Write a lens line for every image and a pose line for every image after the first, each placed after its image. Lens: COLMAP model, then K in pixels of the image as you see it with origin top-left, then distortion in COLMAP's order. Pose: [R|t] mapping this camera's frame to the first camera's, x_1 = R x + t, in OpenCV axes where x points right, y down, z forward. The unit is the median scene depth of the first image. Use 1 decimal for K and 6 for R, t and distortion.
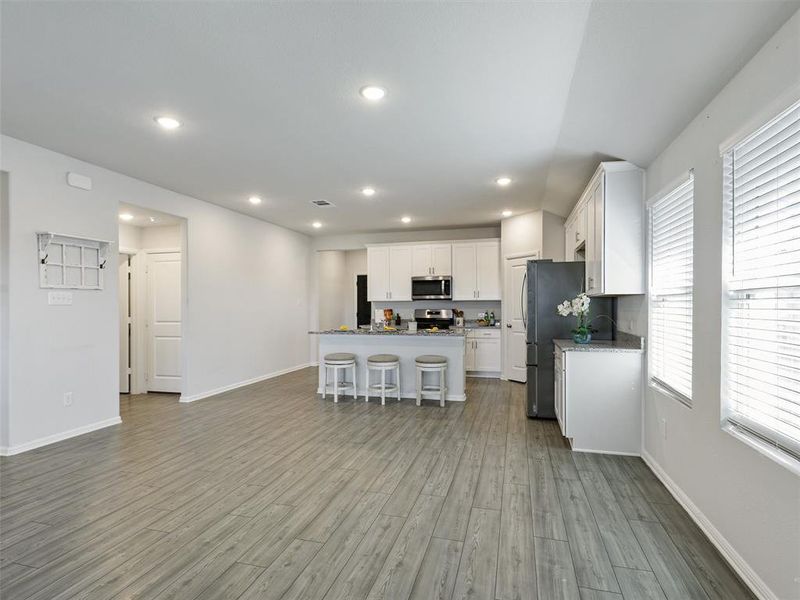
lens RADIAL K [[417.8, 0, 399.8], [0, 417.8, 302.6], [0, 0, 1]] dist [0.003940, -0.000153]
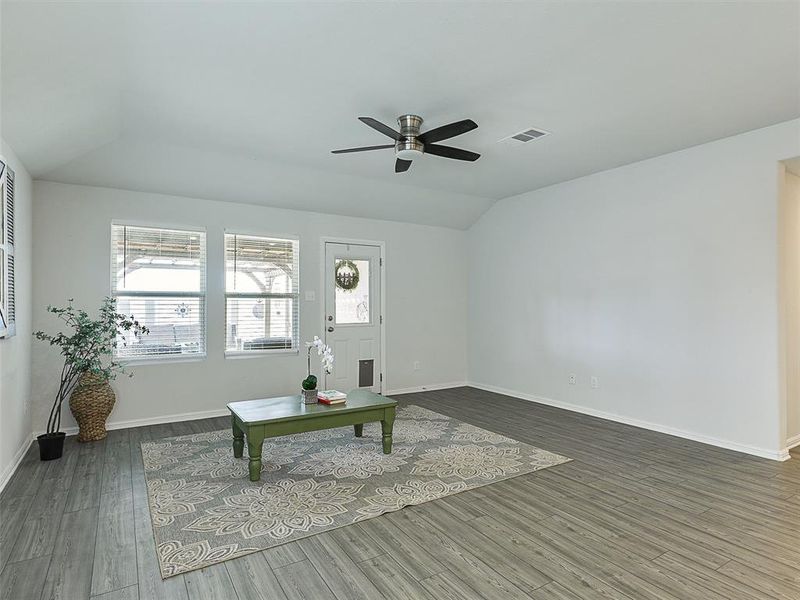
lens RADIAL K [[442.4, 0, 402.3], [0, 442.4, 299.9], [0, 0, 1]] dist [0.002712, 0.000606]
pose [[-0.672219, -0.004256, -0.740340, 0.219881], [0.006551, 0.999910, -0.011696, 0.005012], [0.740323, -0.012712, -0.672131, 0.560650]]
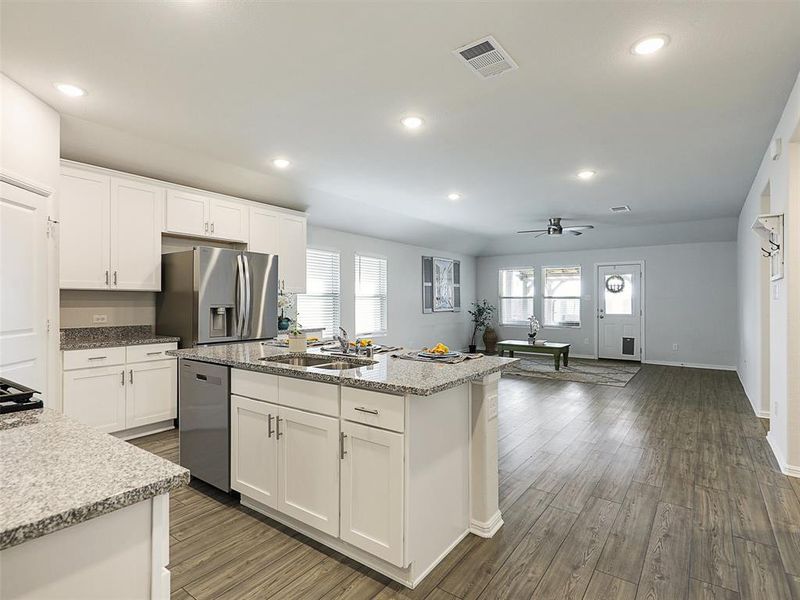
lens RADIAL K [[417.8, 0, 399.8], [0, 417.8, 302.6], [0, 0, 1]] dist [0.003940, -0.000153]
pose [[-0.937396, -0.000291, 0.348266, -0.282878], [-0.002400, 0.999981, -0.005625, 0.014777], [-0.348258, -0.006108, -0.937379, 1.630840]]
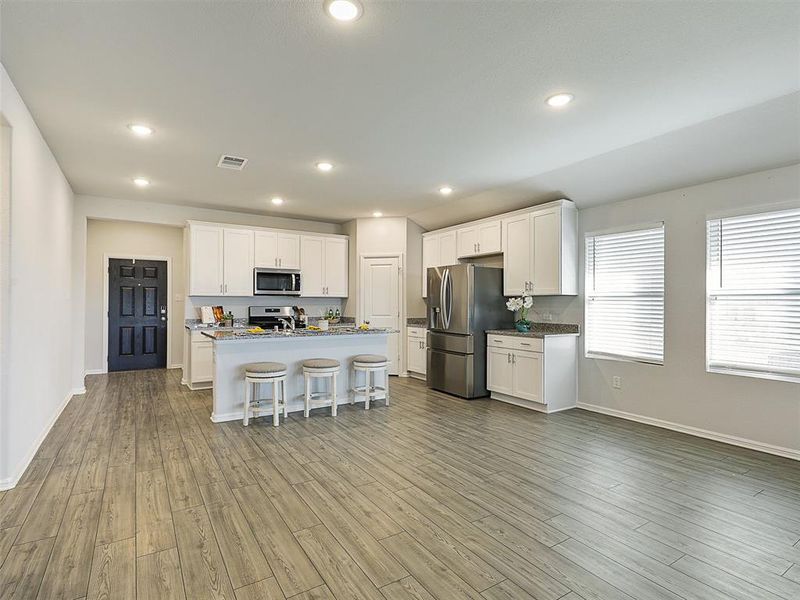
lens RADIAL K [[417.8, 0, 399.8], [0, 417.8, 302.6], [0, 0, 1]] dist [0.003940, -0.000153]
pose [[0.667440, 0.007302, 0.744627, -0.606373], [-0.011347, 0.999936, 0.000365, 0.007372], [-0.744577, -0.008693, 0.667480, 0.326182]]
